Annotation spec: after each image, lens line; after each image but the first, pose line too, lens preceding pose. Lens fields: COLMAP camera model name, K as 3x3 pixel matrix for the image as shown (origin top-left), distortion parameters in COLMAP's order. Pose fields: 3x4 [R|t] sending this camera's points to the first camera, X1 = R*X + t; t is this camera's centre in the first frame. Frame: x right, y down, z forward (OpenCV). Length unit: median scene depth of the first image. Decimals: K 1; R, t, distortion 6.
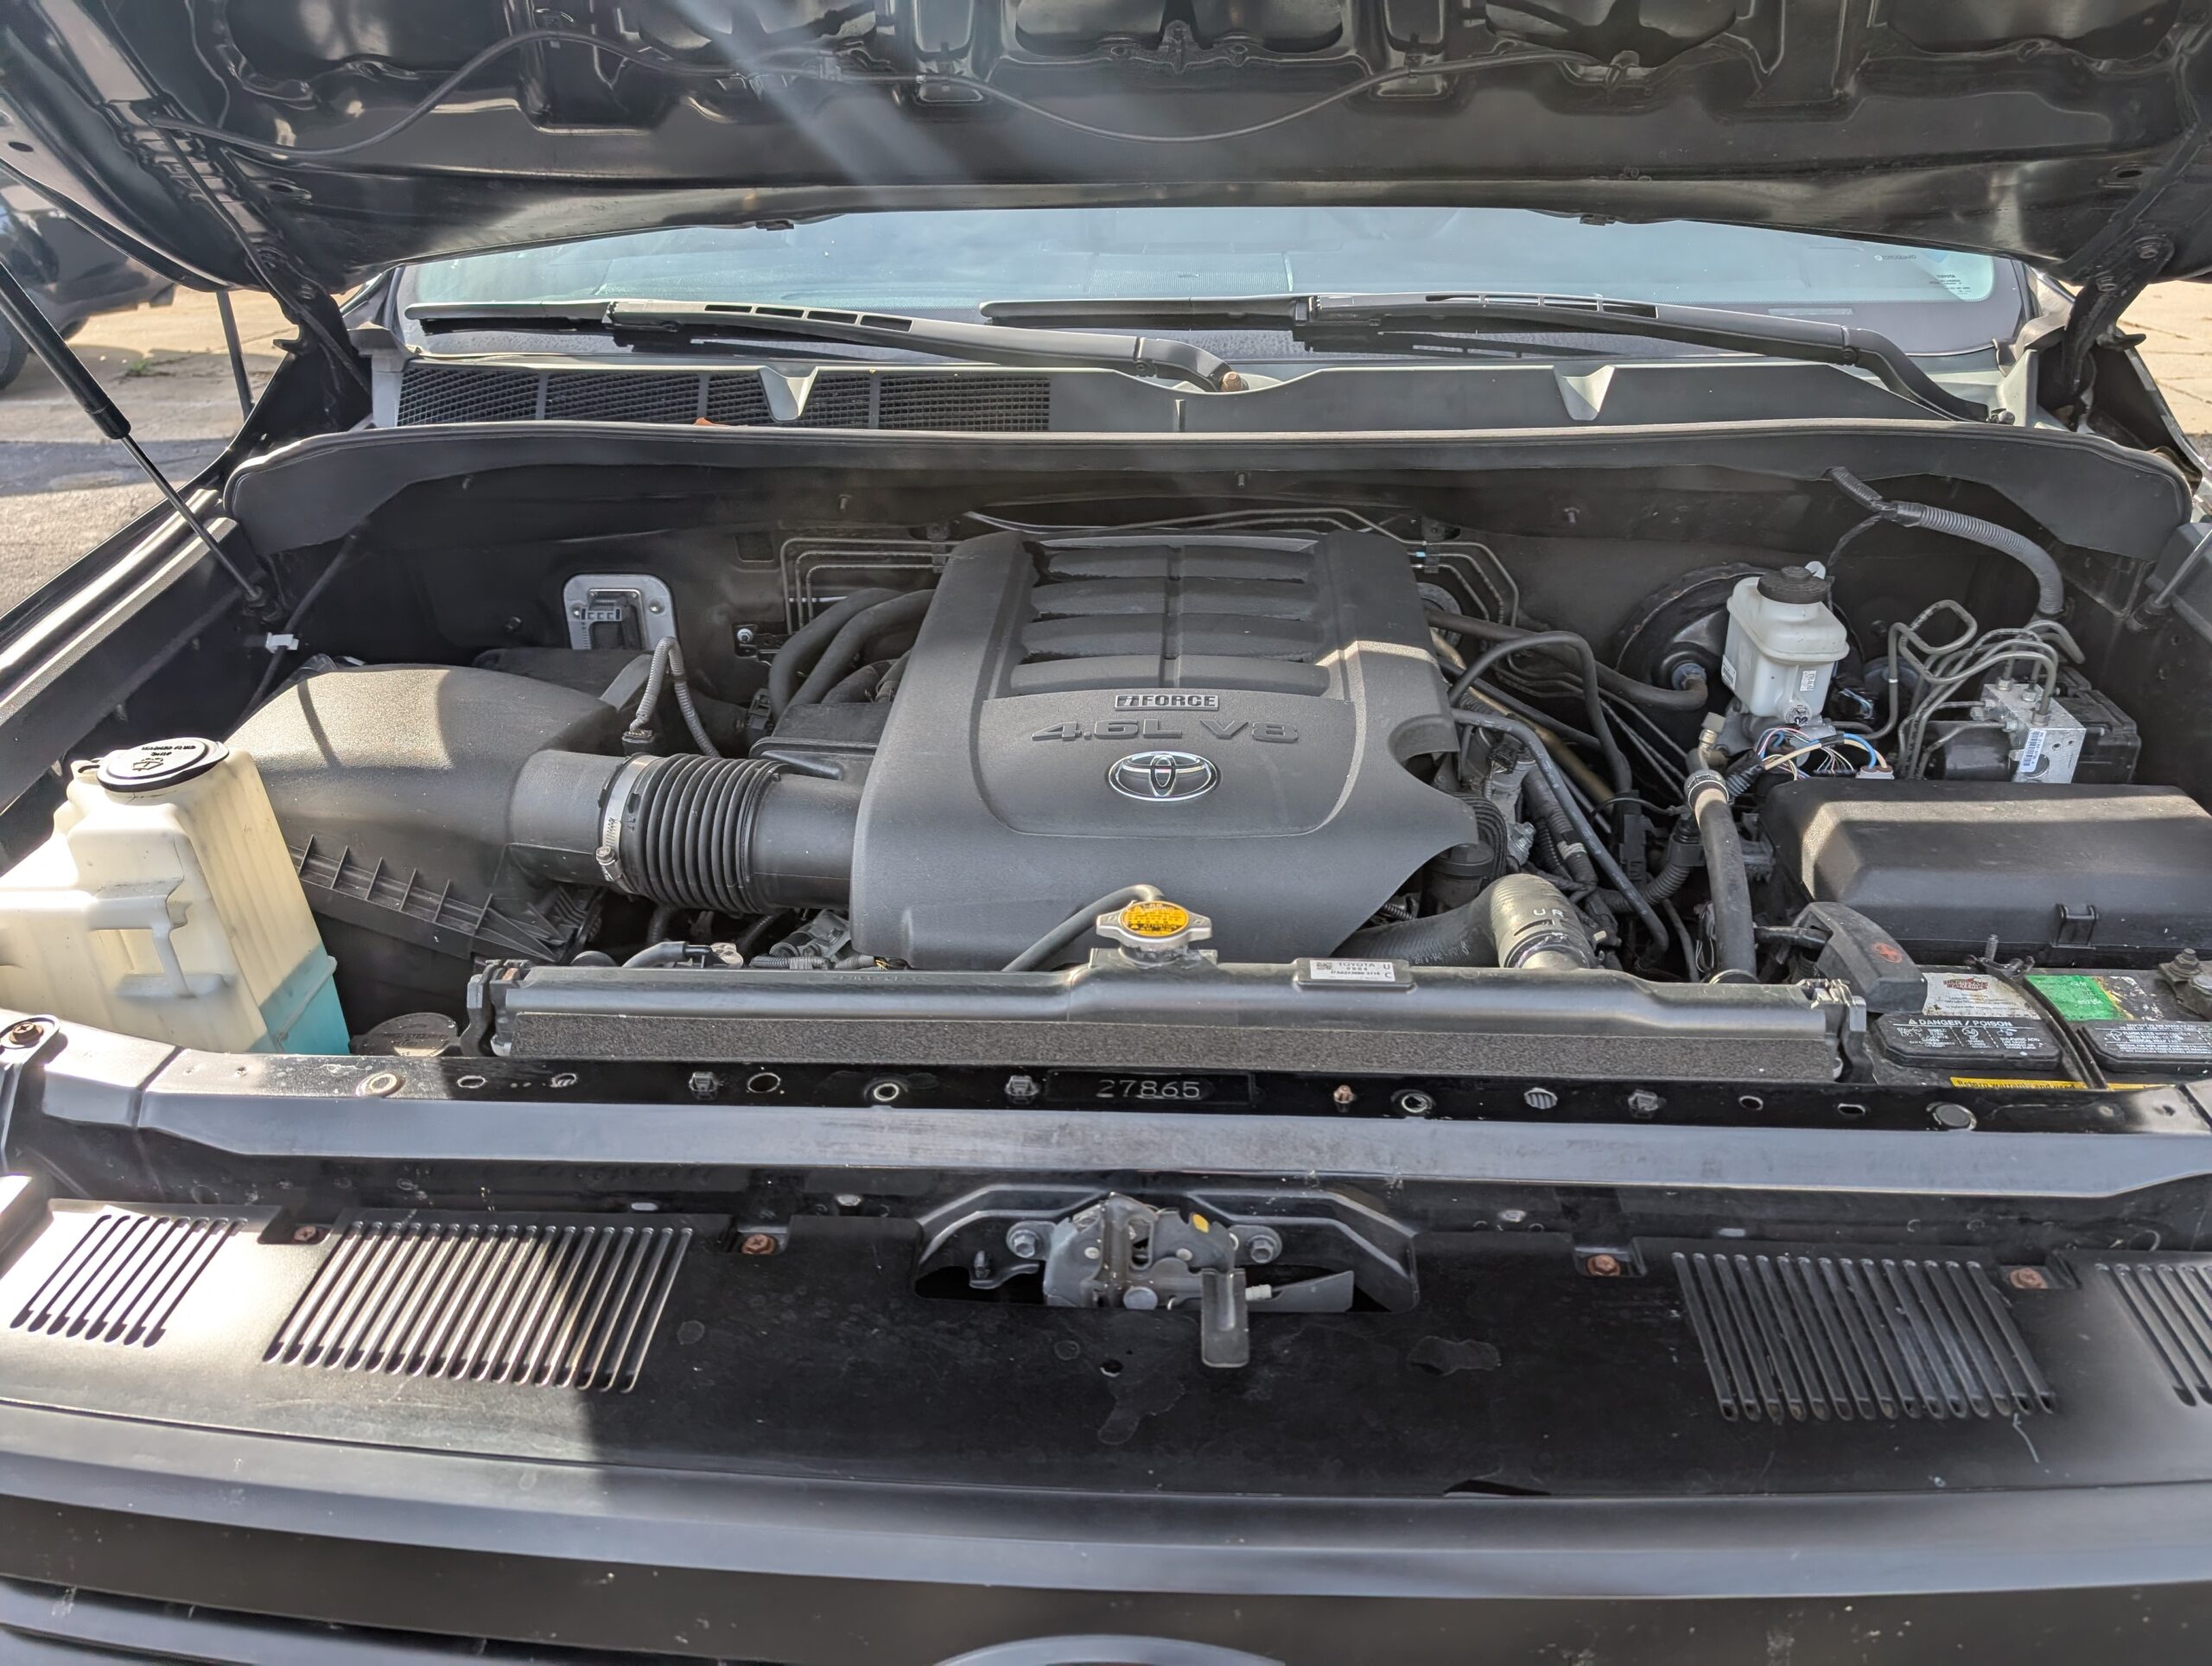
lens RADIAL K [[1598.4, 0, 1125.3], [0, 1598.4, 870.4], [0, 0, 1]] dist [0.013474, -0.004103]
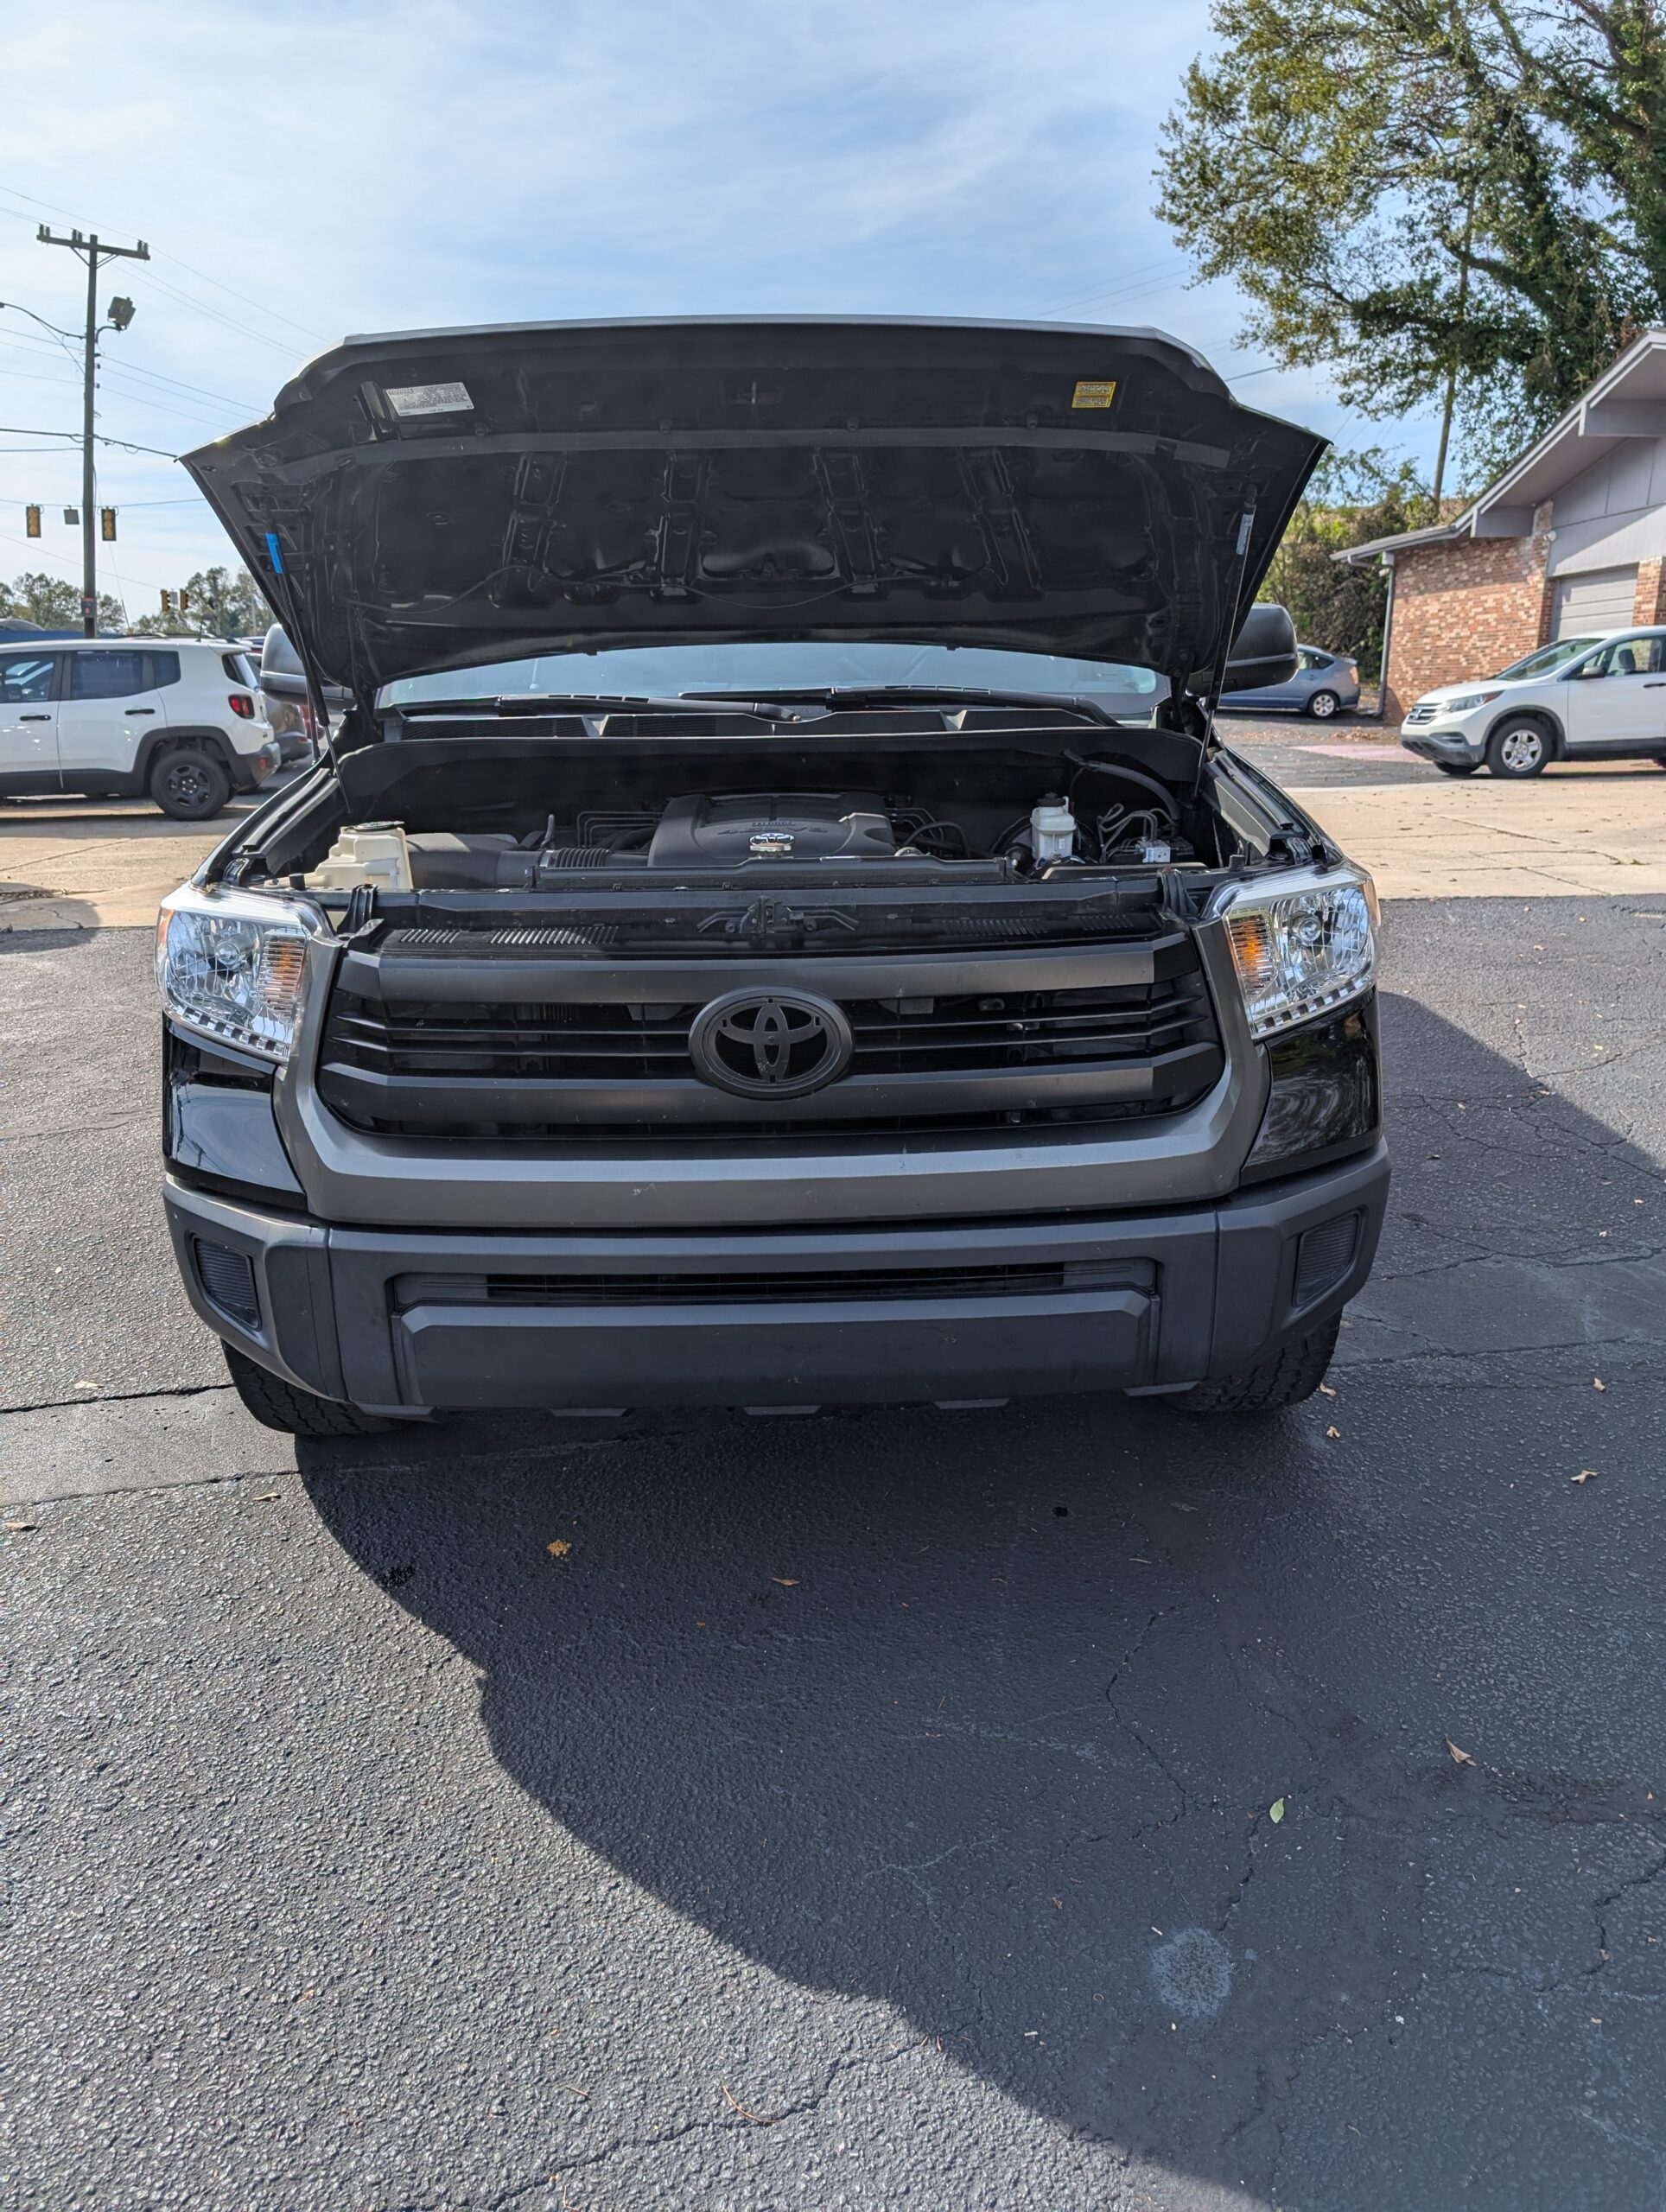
lens RADIAL K [[1598.4, 0, 835.4], [0, 1598.4, 1112.7], [0, 0, 1]] dist [0.013474, -0.004103]
pose [[0.997095, -0.026765, 0.071311, -0.052545], [0.040489, 0.979245, -0.198594, 0.680429], [-0.064516, 0.200904, 0.977484, -1.072580]]
